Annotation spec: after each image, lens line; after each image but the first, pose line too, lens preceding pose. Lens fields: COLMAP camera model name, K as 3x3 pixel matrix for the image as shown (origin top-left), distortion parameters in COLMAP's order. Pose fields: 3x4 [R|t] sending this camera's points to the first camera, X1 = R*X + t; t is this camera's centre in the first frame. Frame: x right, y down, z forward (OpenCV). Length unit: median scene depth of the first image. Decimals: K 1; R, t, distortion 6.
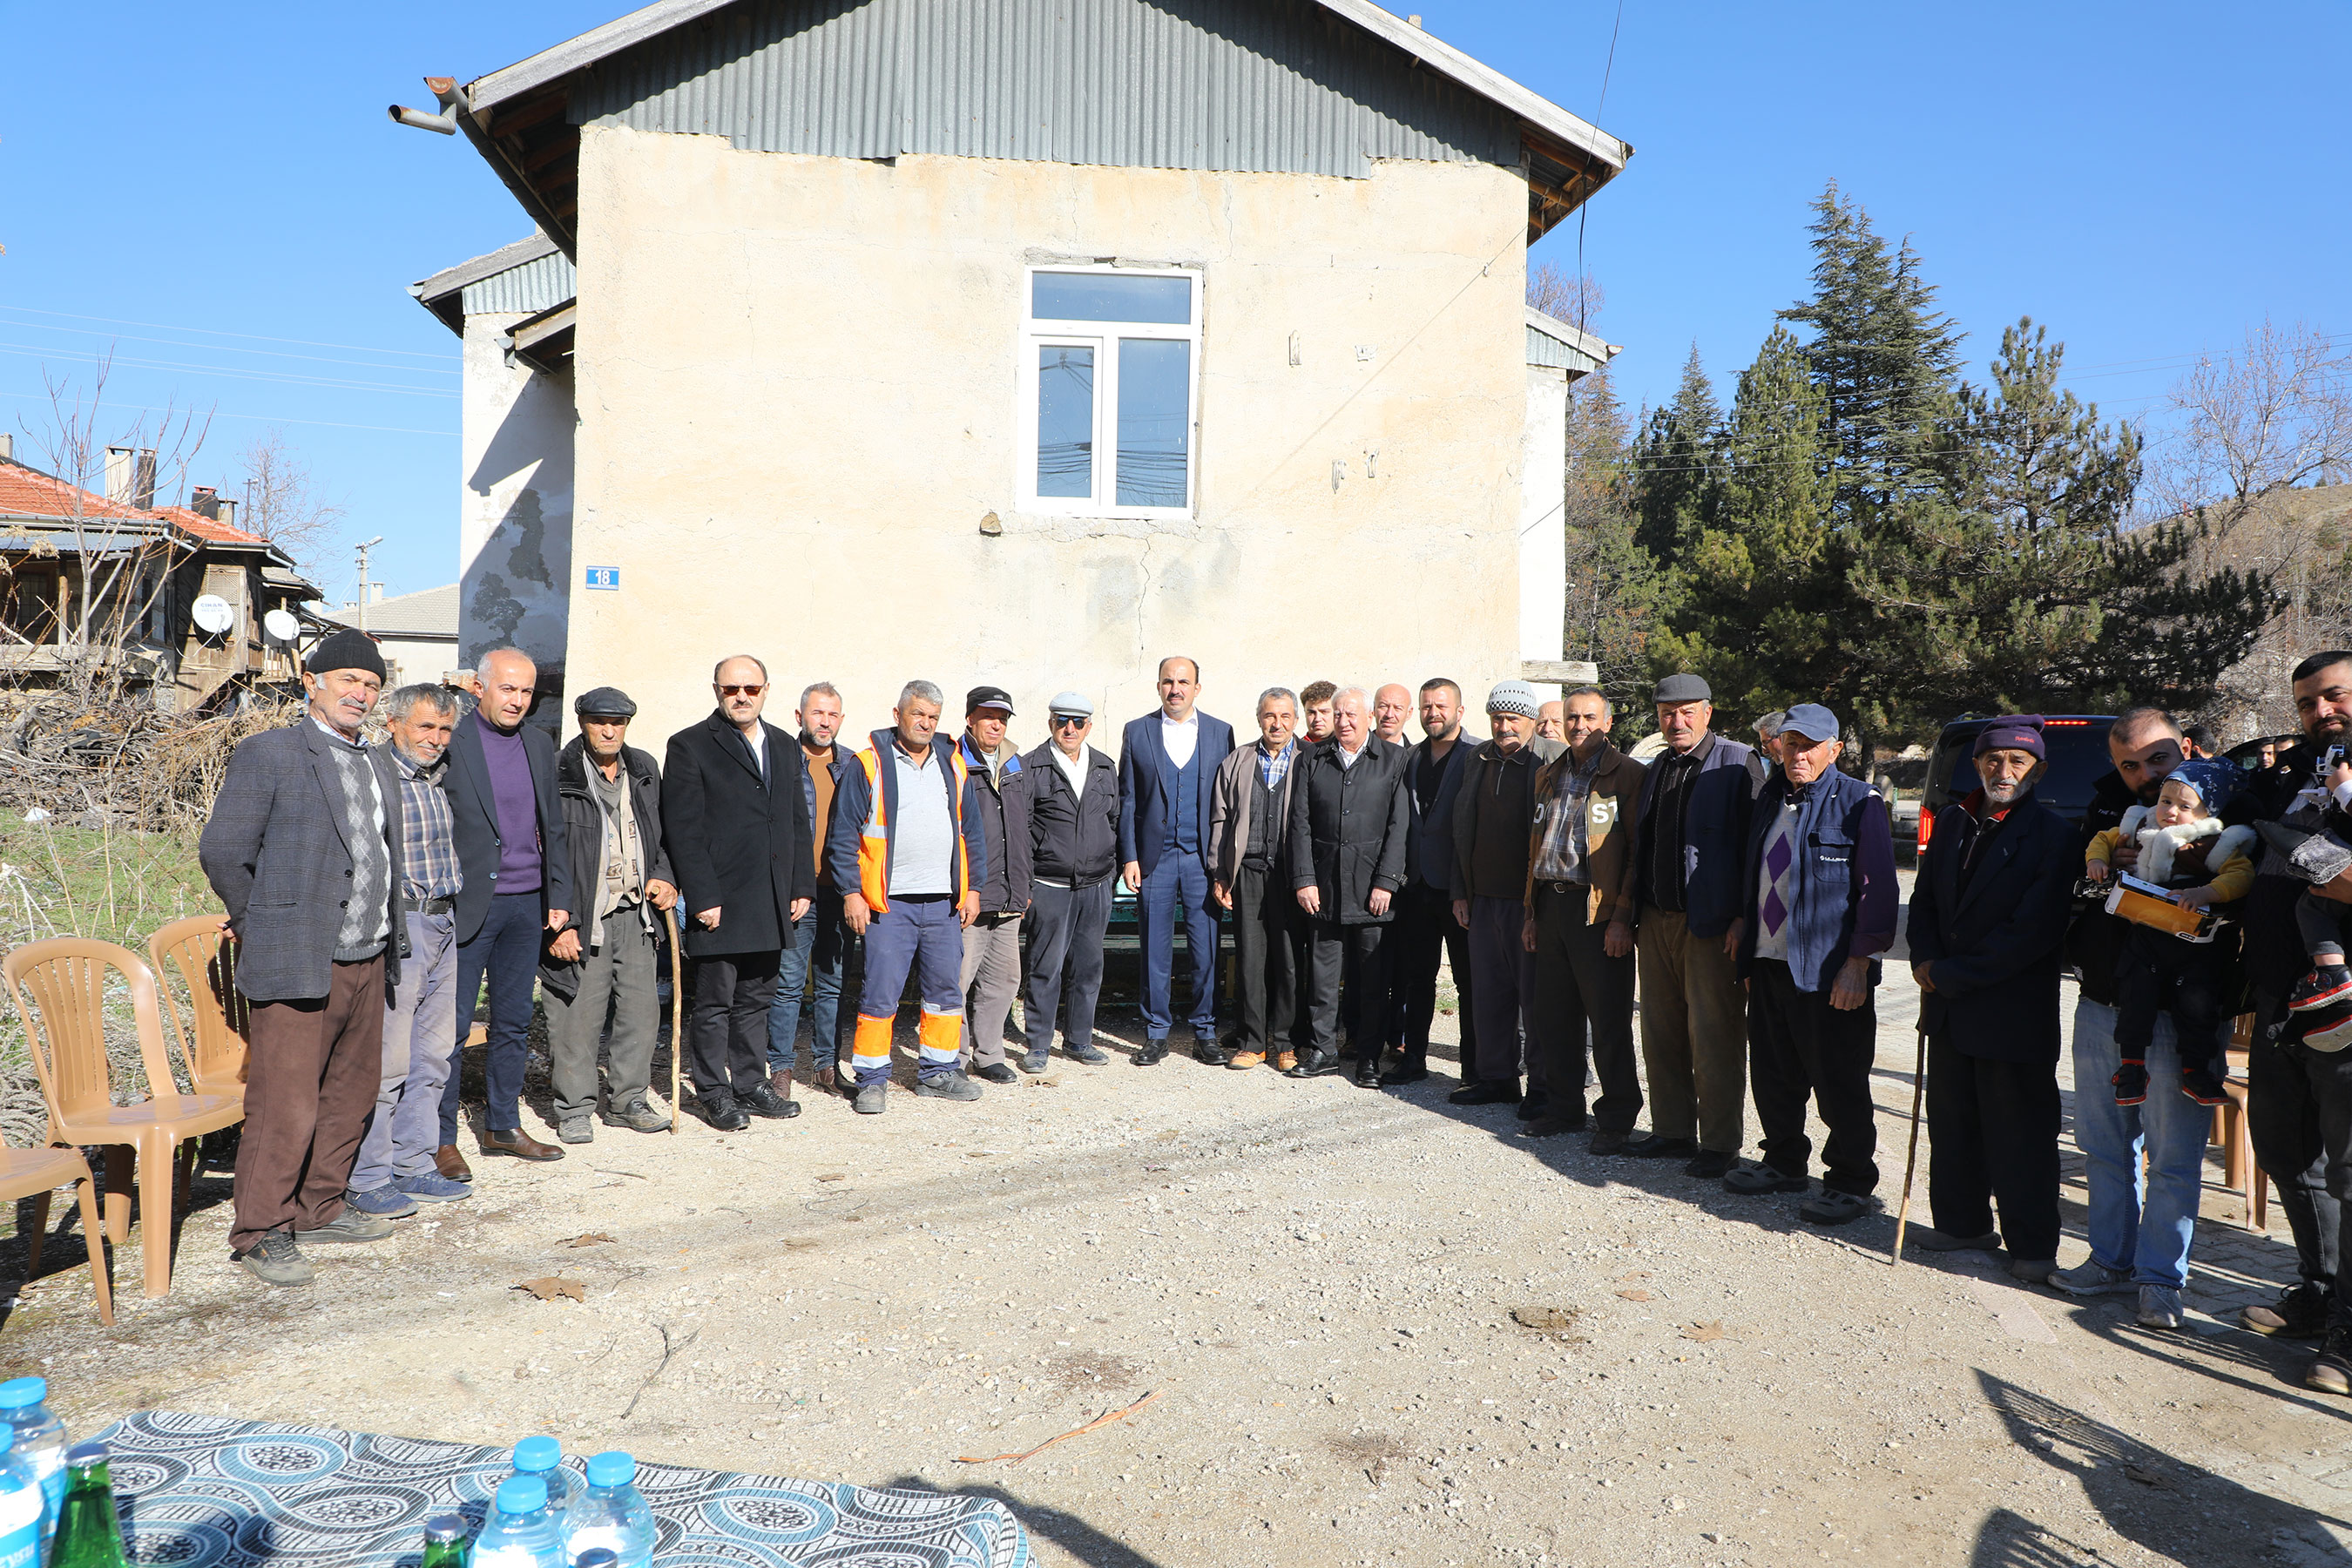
lens RADIAL K [[1635.5, 0, 1168.4], [0, 1635.5, 774.0], [0, 0, 1]] dist [-0.031530, 0.000405]
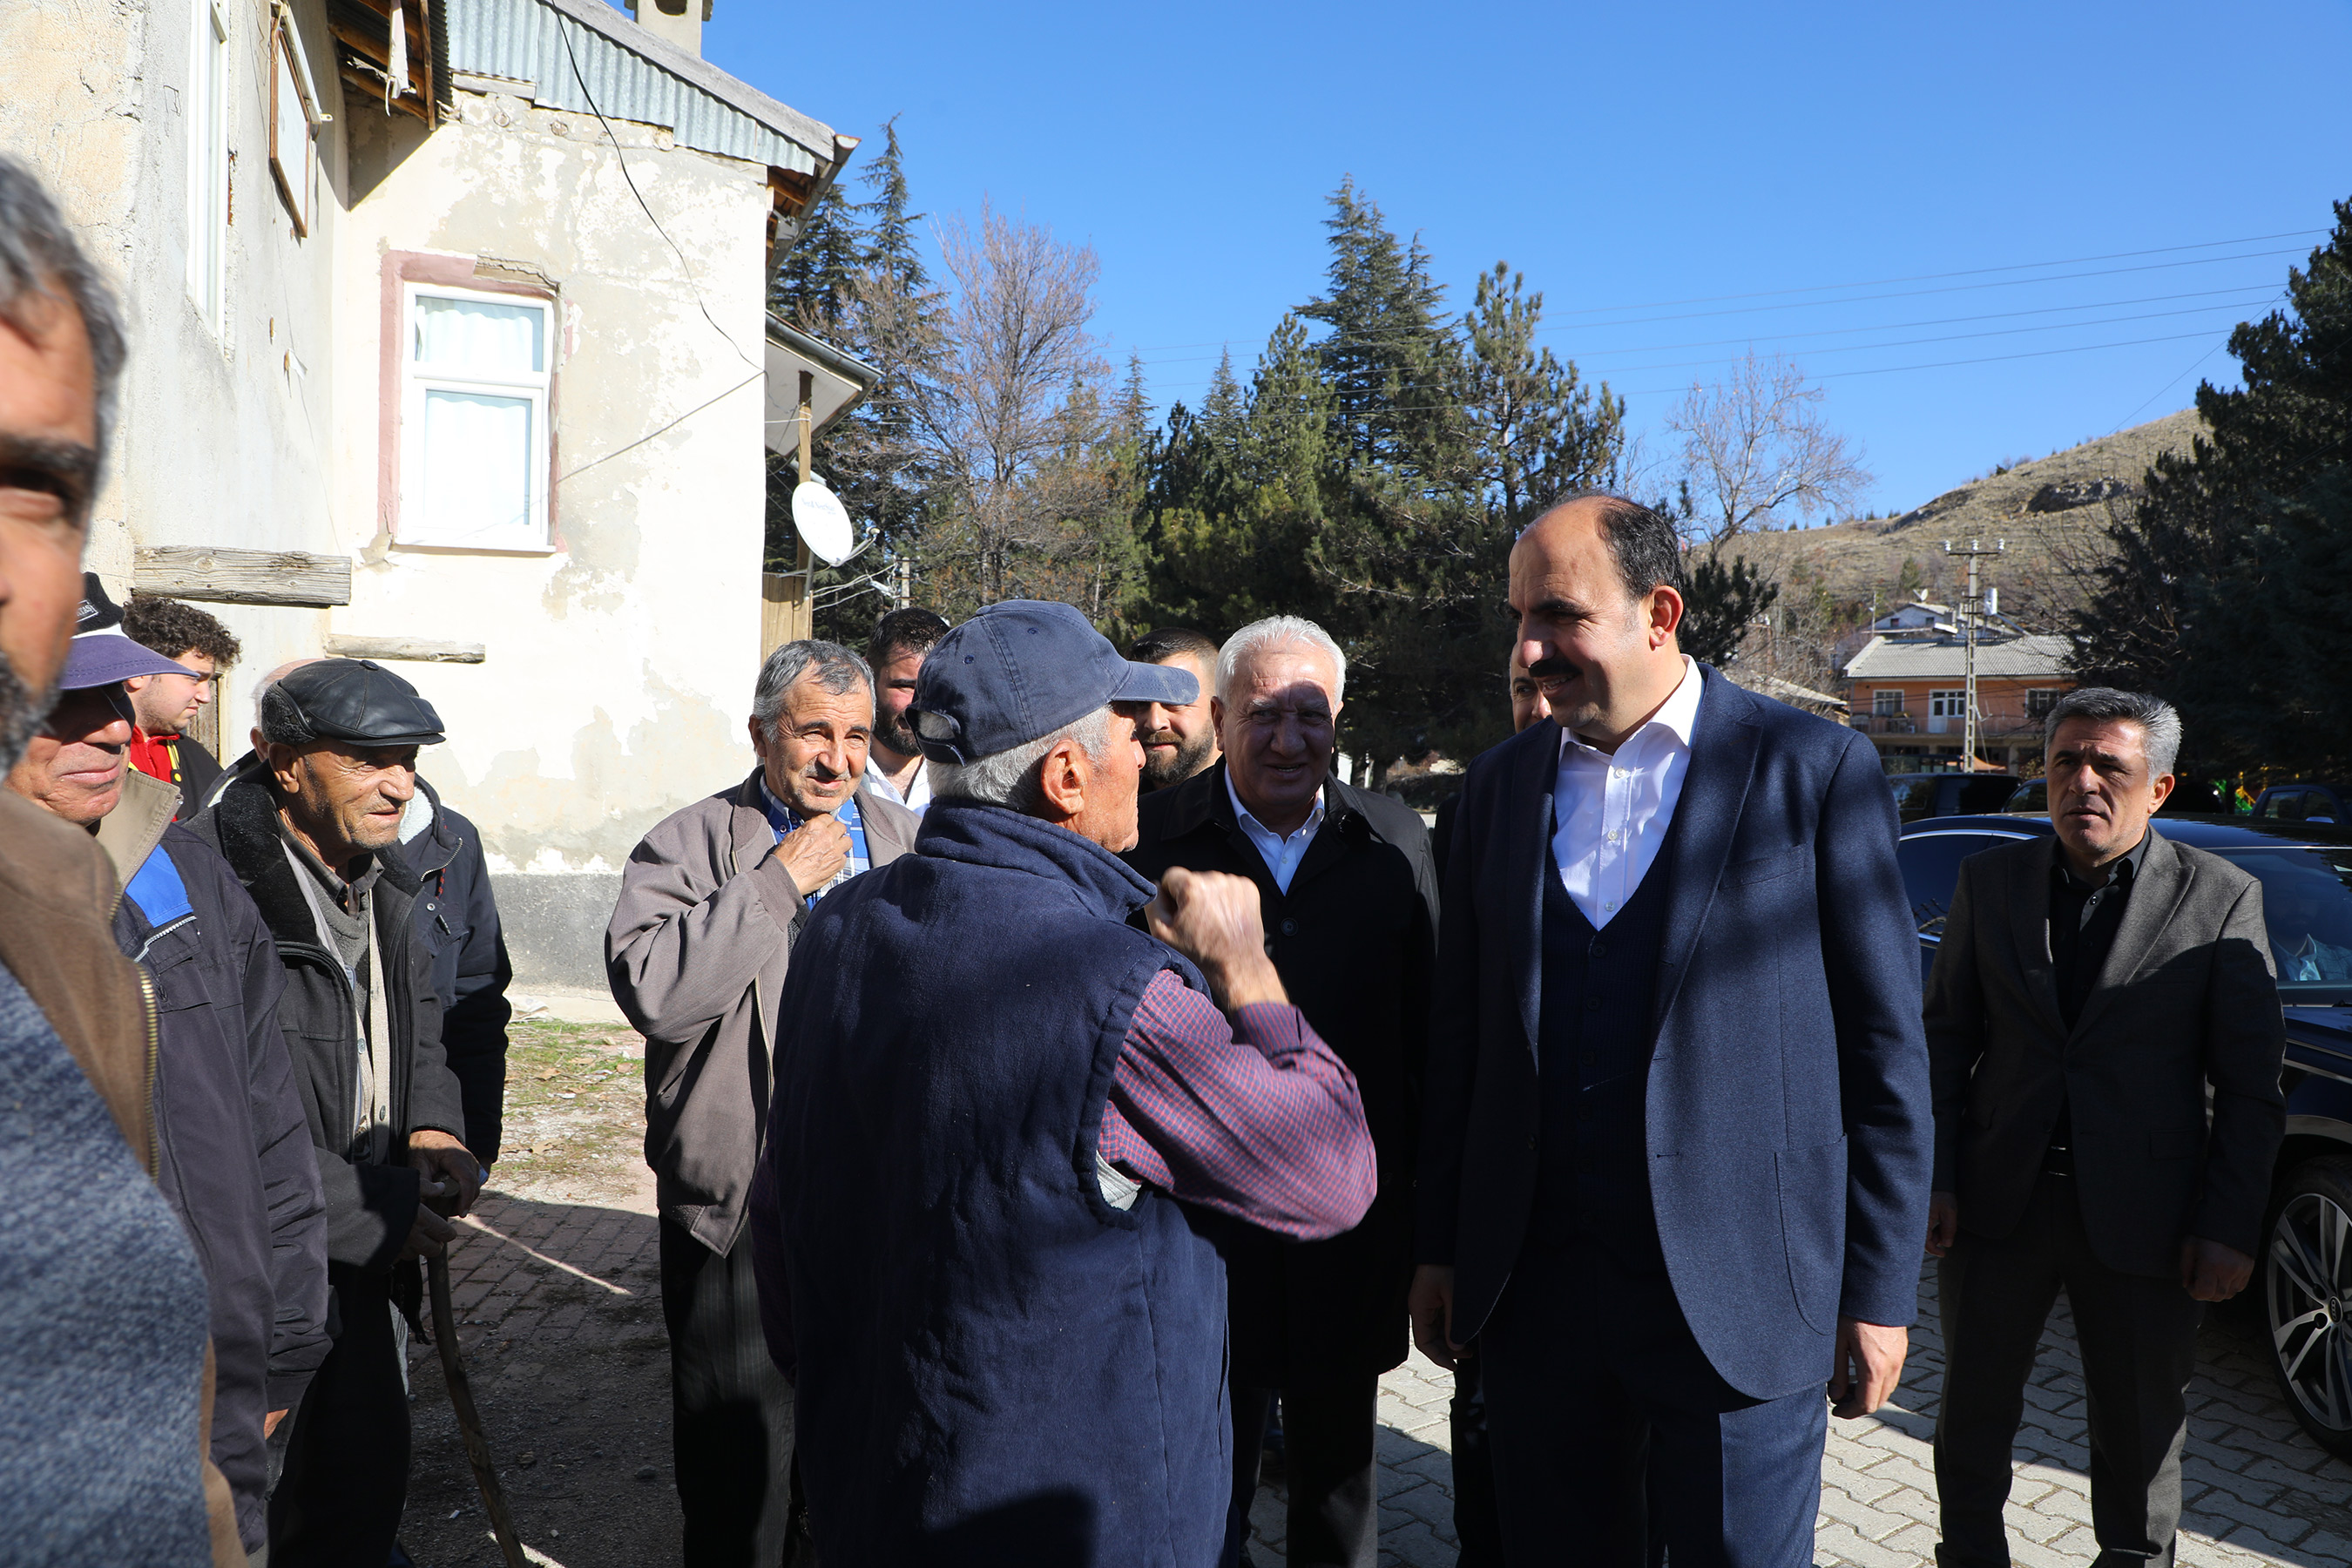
lens RADIAL K [[1635.5, 0, 1171.6], [0, 1635.5, 793.0], [0, 0, 1]] dist [-0.031530, 0.000405]
pose [[0.967409, -0.010584, 0.252998, 0.135313], [0.010288, 0.999944, 0.002491, -0.002393], [-0.253011, 0.000193, 0.967463, 0.201059]]
